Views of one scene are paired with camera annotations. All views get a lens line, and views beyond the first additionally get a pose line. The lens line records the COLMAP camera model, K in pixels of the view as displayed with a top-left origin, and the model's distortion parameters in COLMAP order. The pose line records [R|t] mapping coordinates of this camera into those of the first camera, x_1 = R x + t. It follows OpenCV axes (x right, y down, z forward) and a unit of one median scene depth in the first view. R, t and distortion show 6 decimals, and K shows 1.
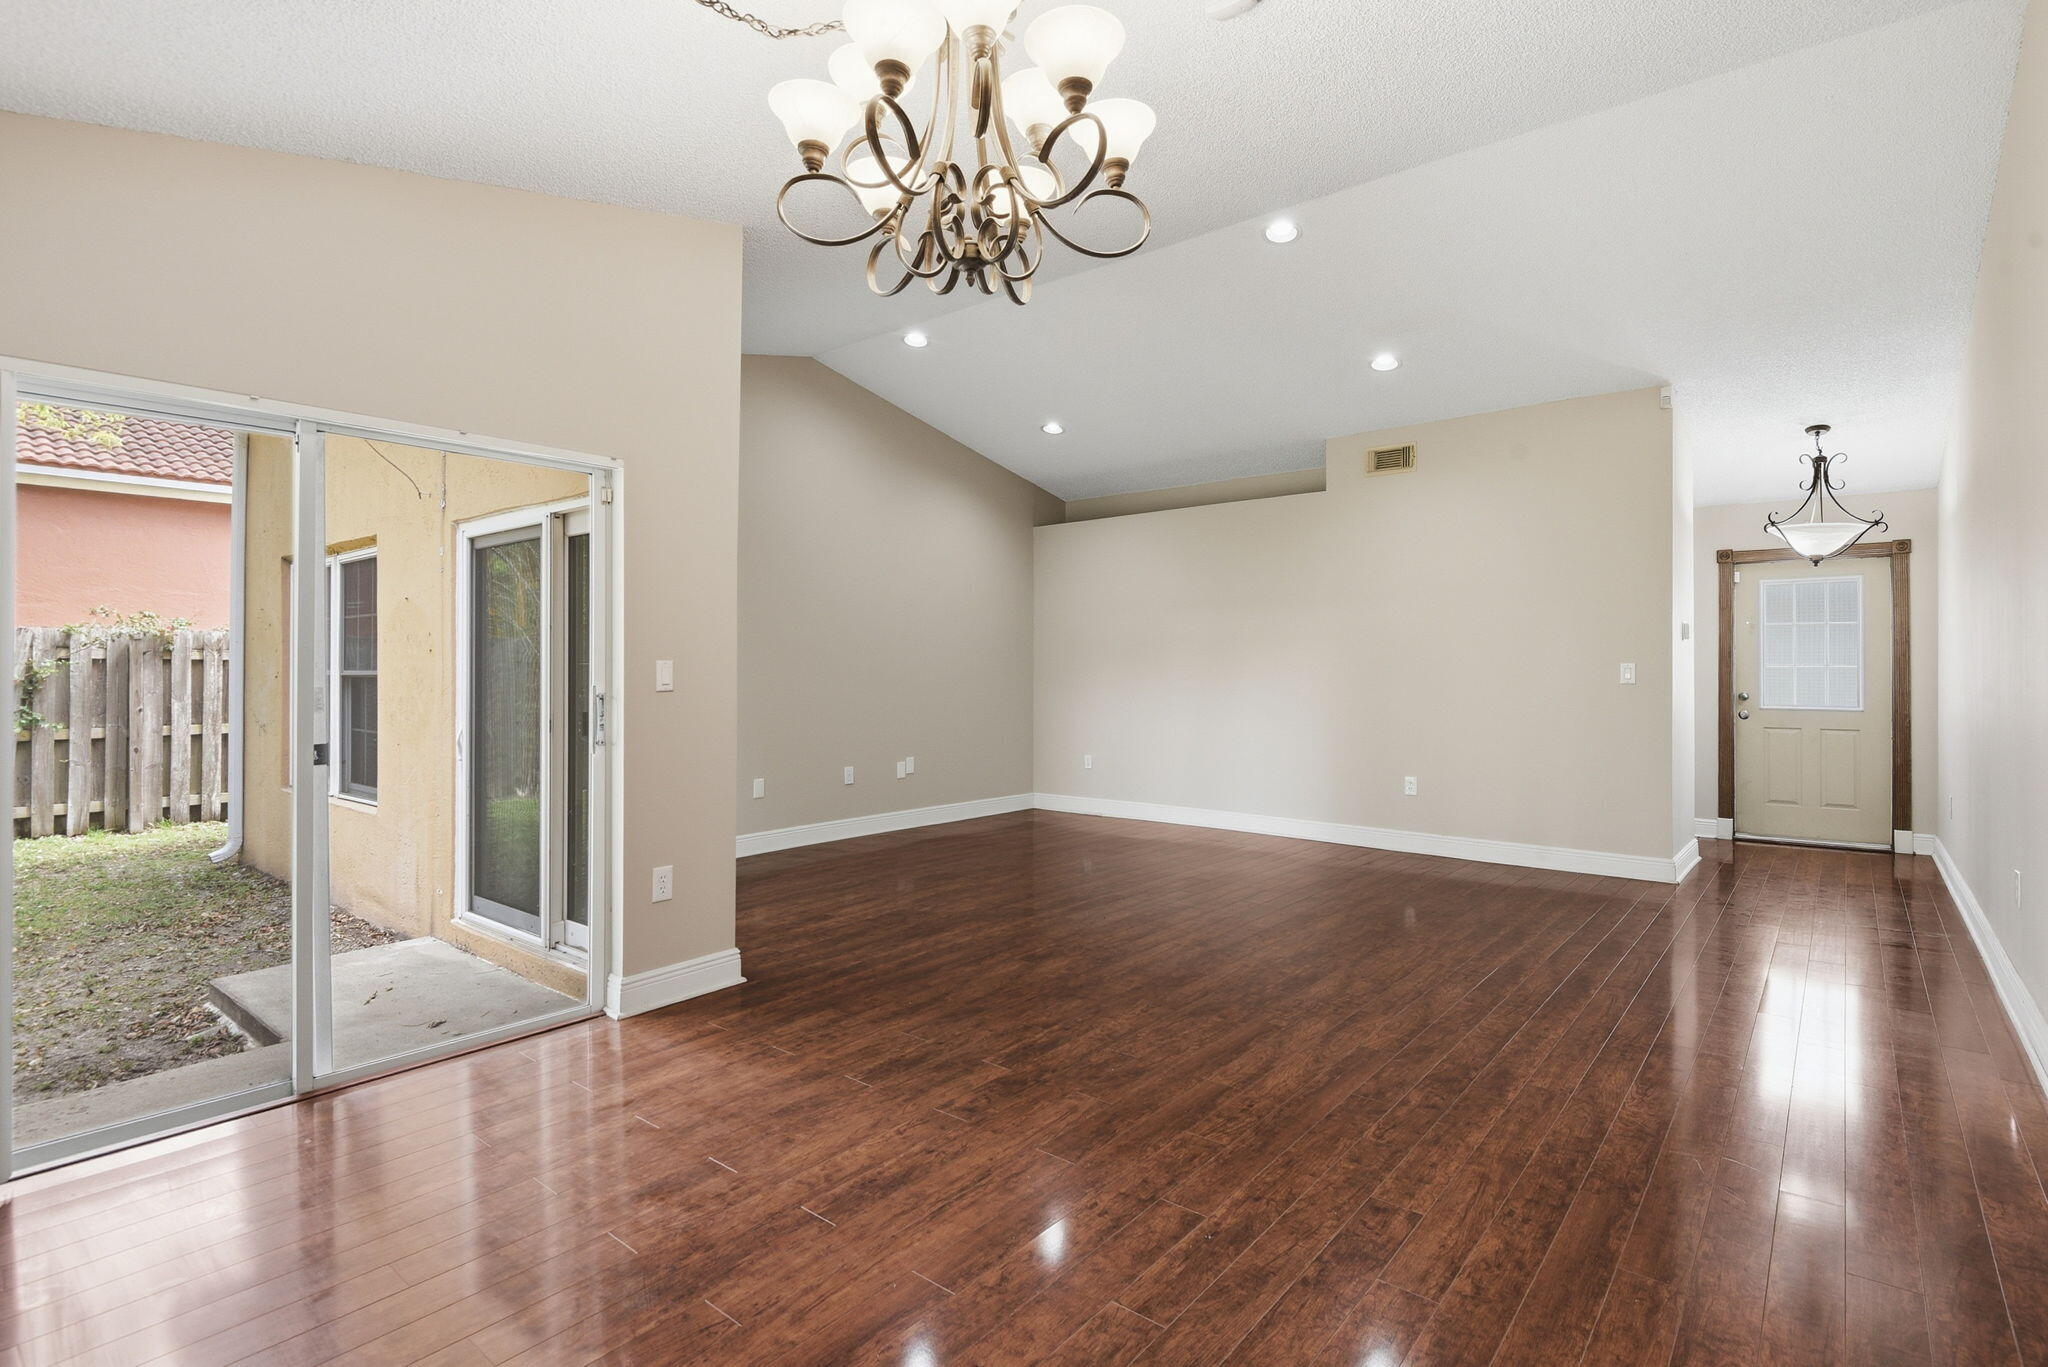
lens RADIAL K [[986.6, 0, 1029.6], [0, 986.6, 675.7], [0, 0, 1]] dist [0.005475, 0.000719]
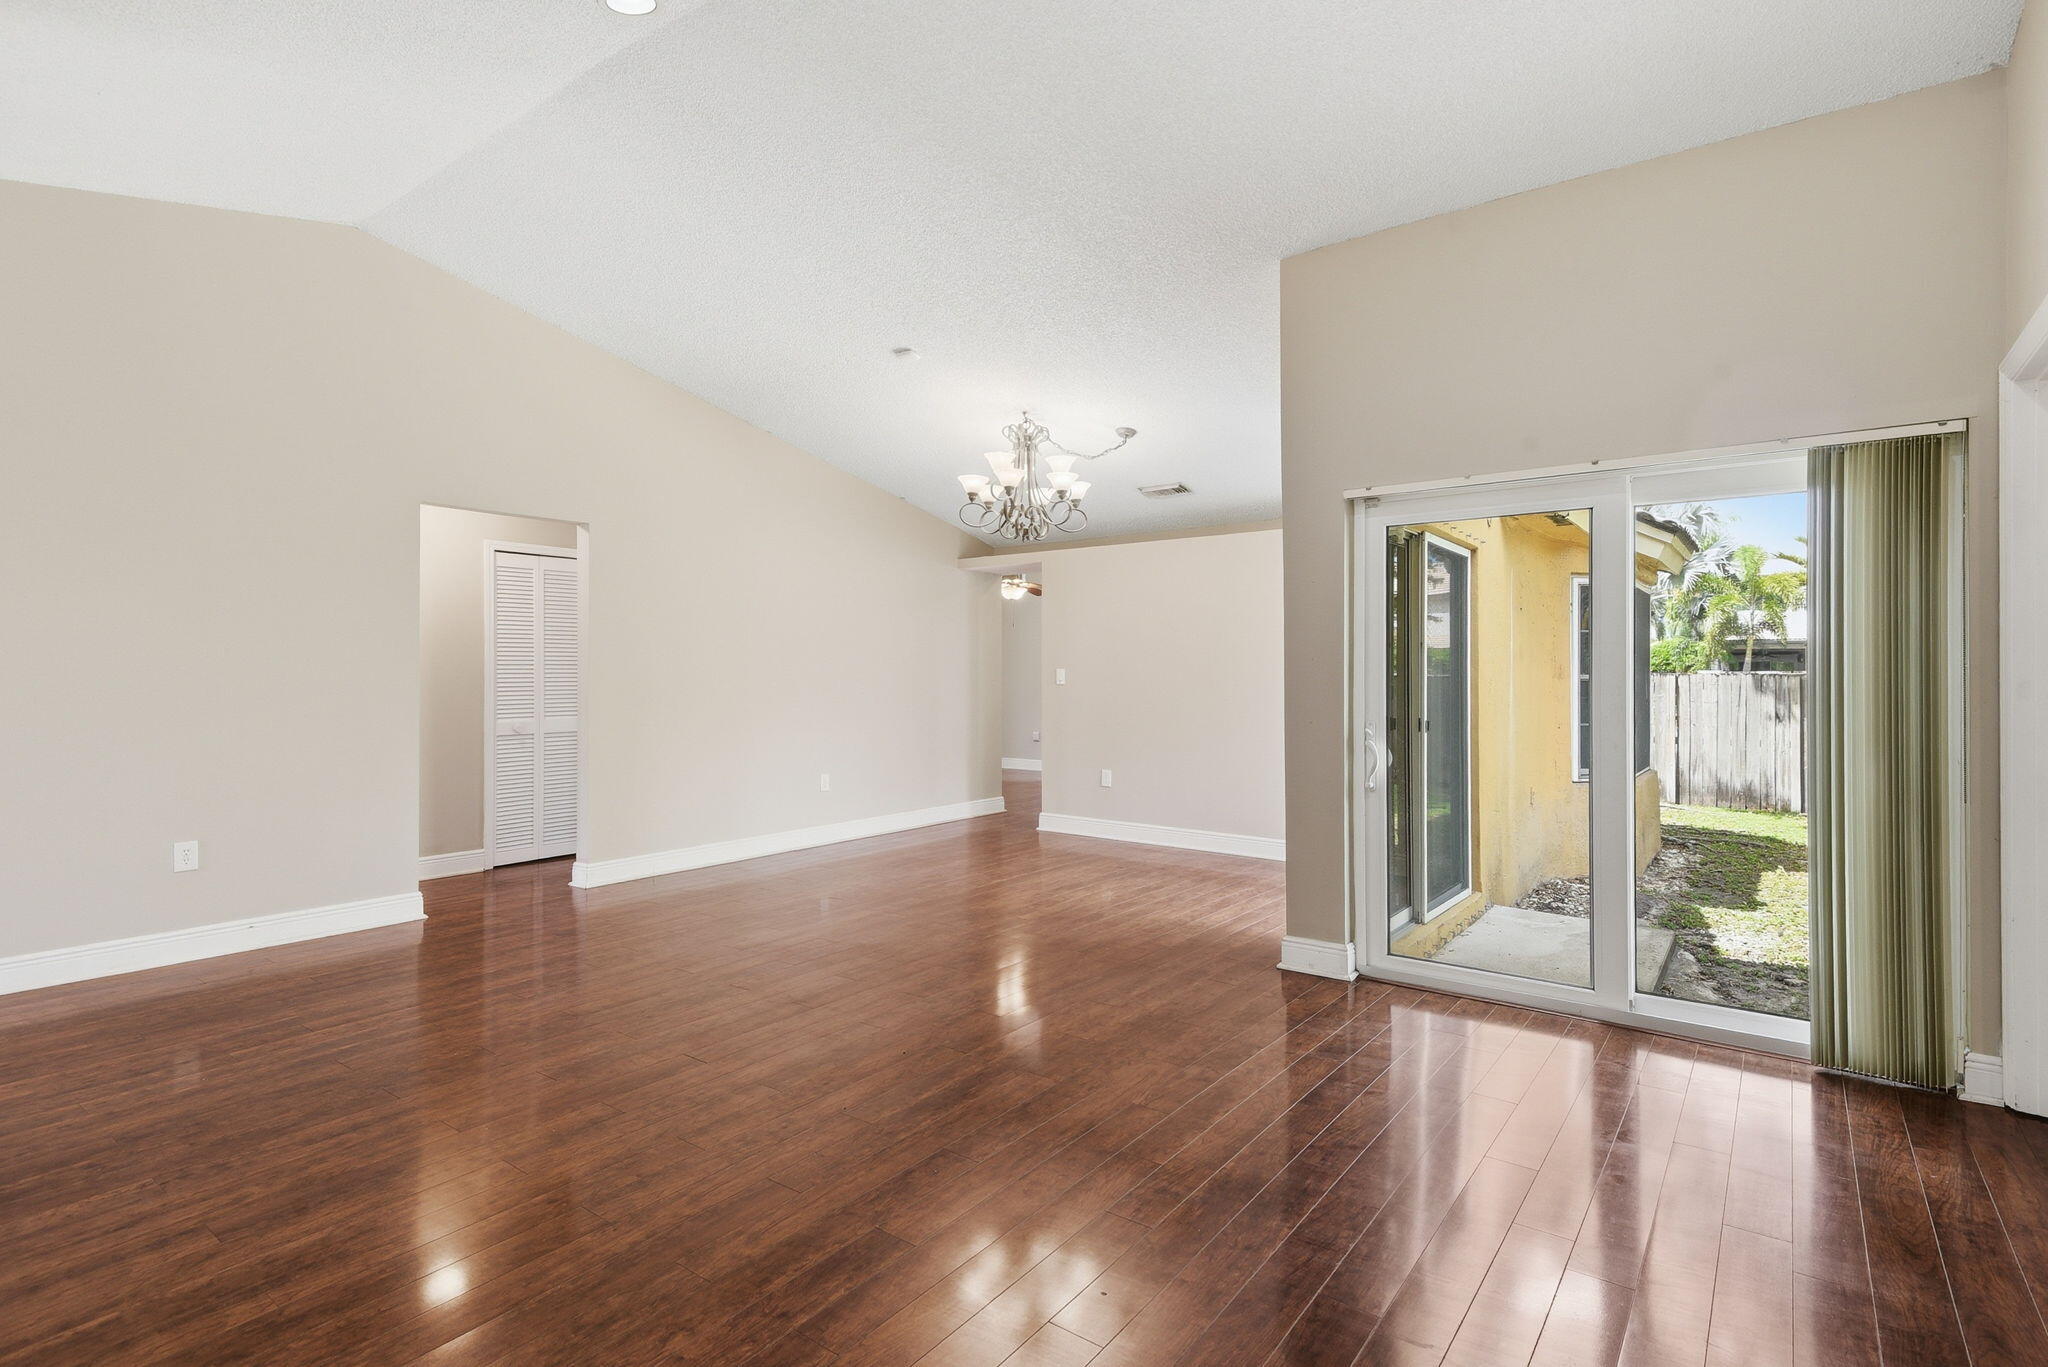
lens RADIAL K [[986.6, 0, 1029.6], [0, 986.6, 675.7], [0, 0, 1]] dist [0.005475, 0.000719]
pose [[-0.999266, -0.017238, -0.034206, 0.025207], [-0.017184, 0.999851, -0.001874, 0.003308], [0.034233, -0.001285, -0.999413, 2.580343]]
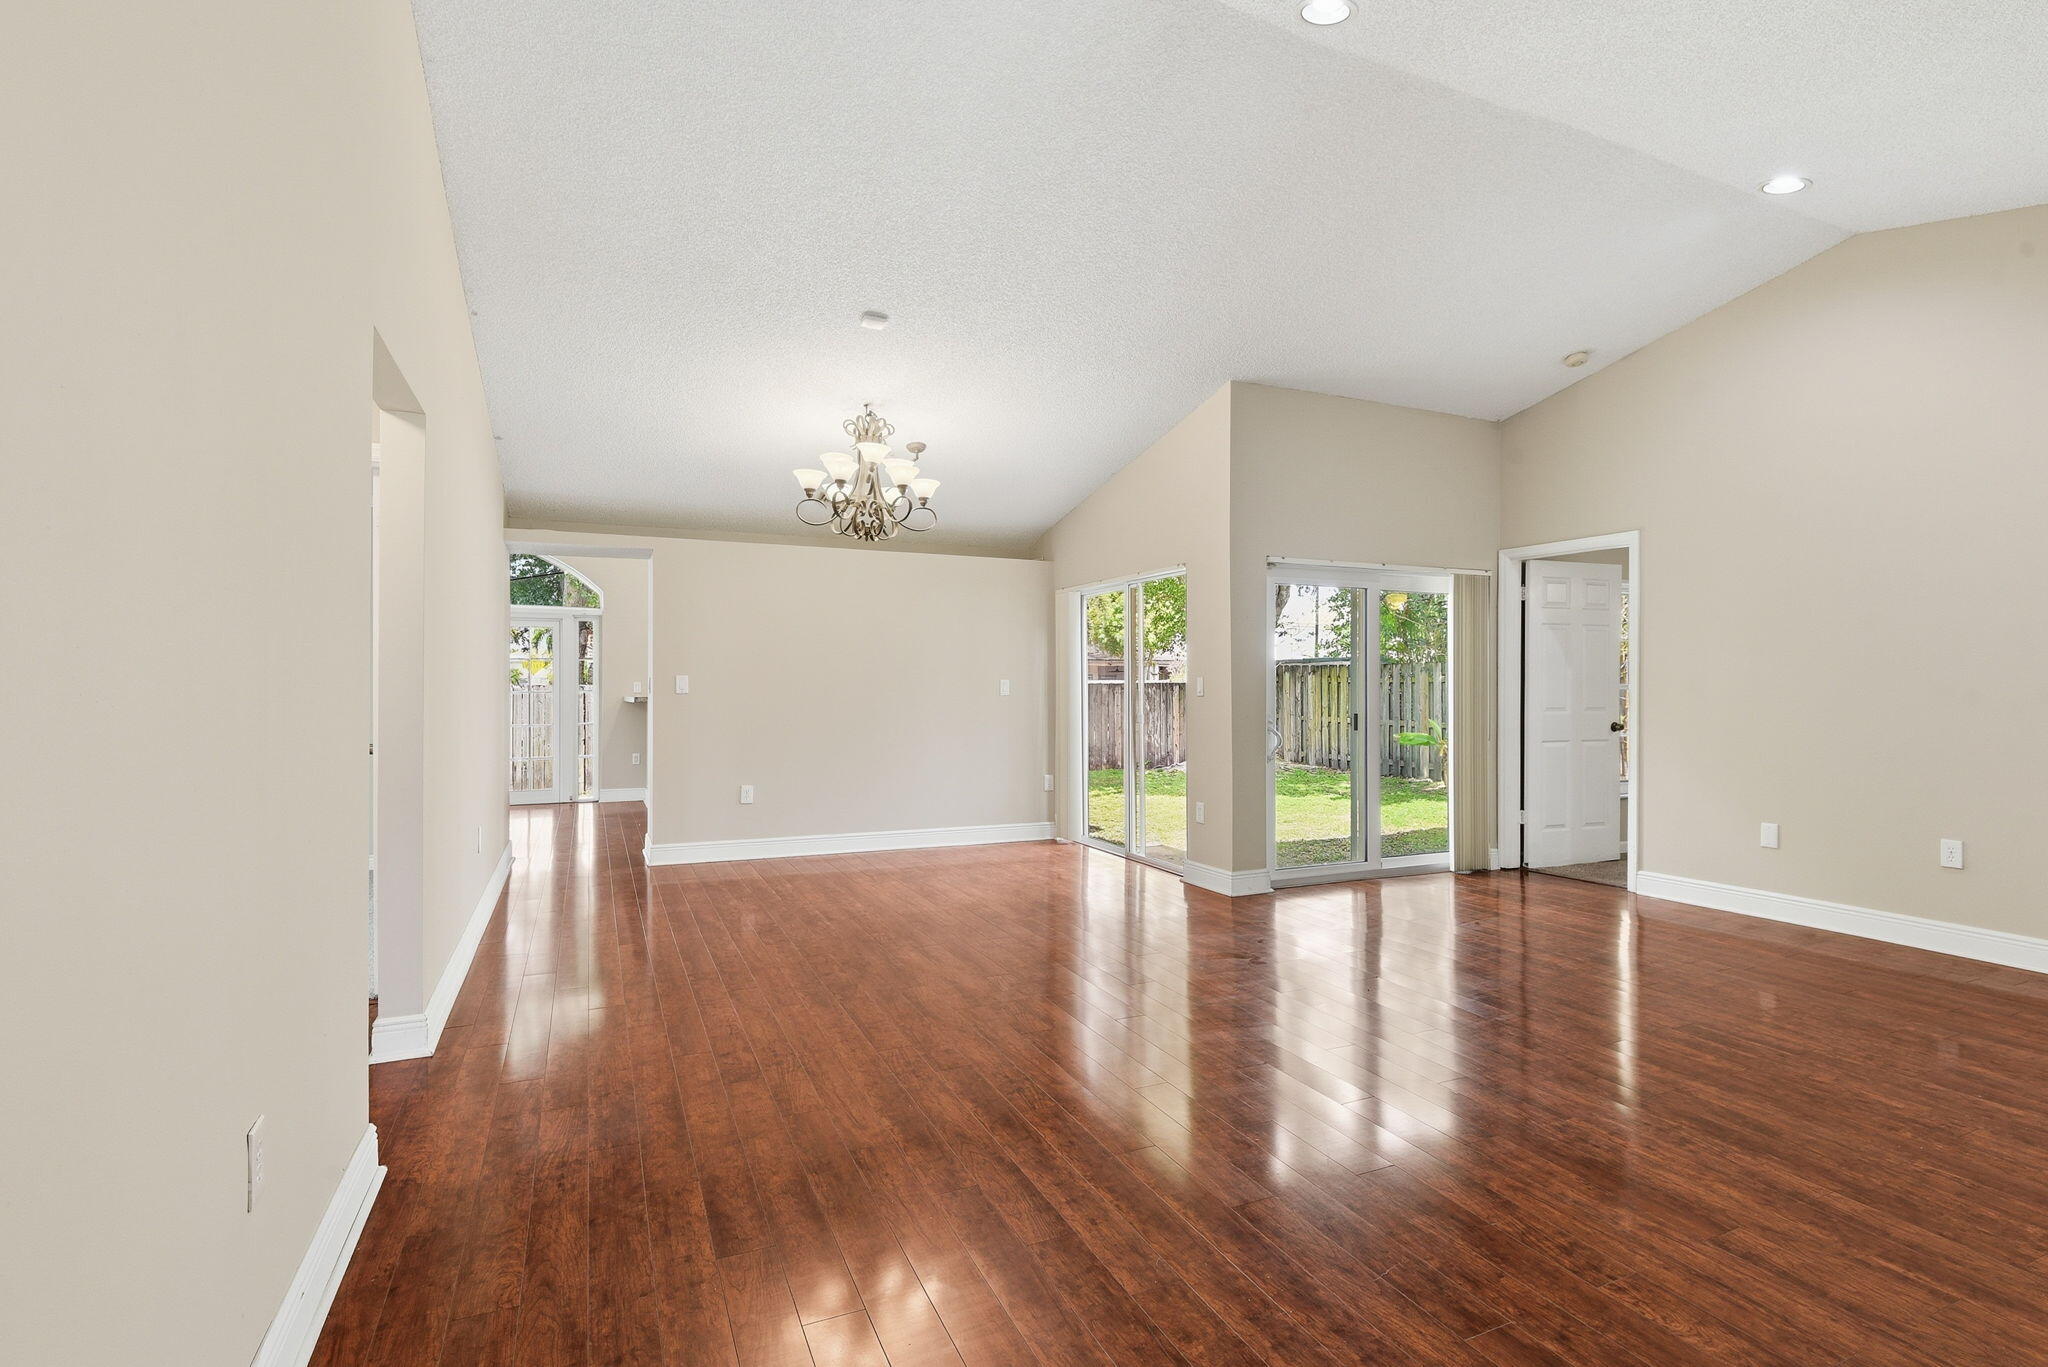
lens RADIAL K [[986.6, 0, 1029.6], [0, 986.6, 675.7], [0, 0, 1]] dist [0.005475, 0.000719]
pose [[-0.449290, -0.017036, -0.893224, 1.439872], [-0.008484, 0.999854, -0.014802, 0.008630], [0.893346, 0.000928, -0.449369, 1.744207]]
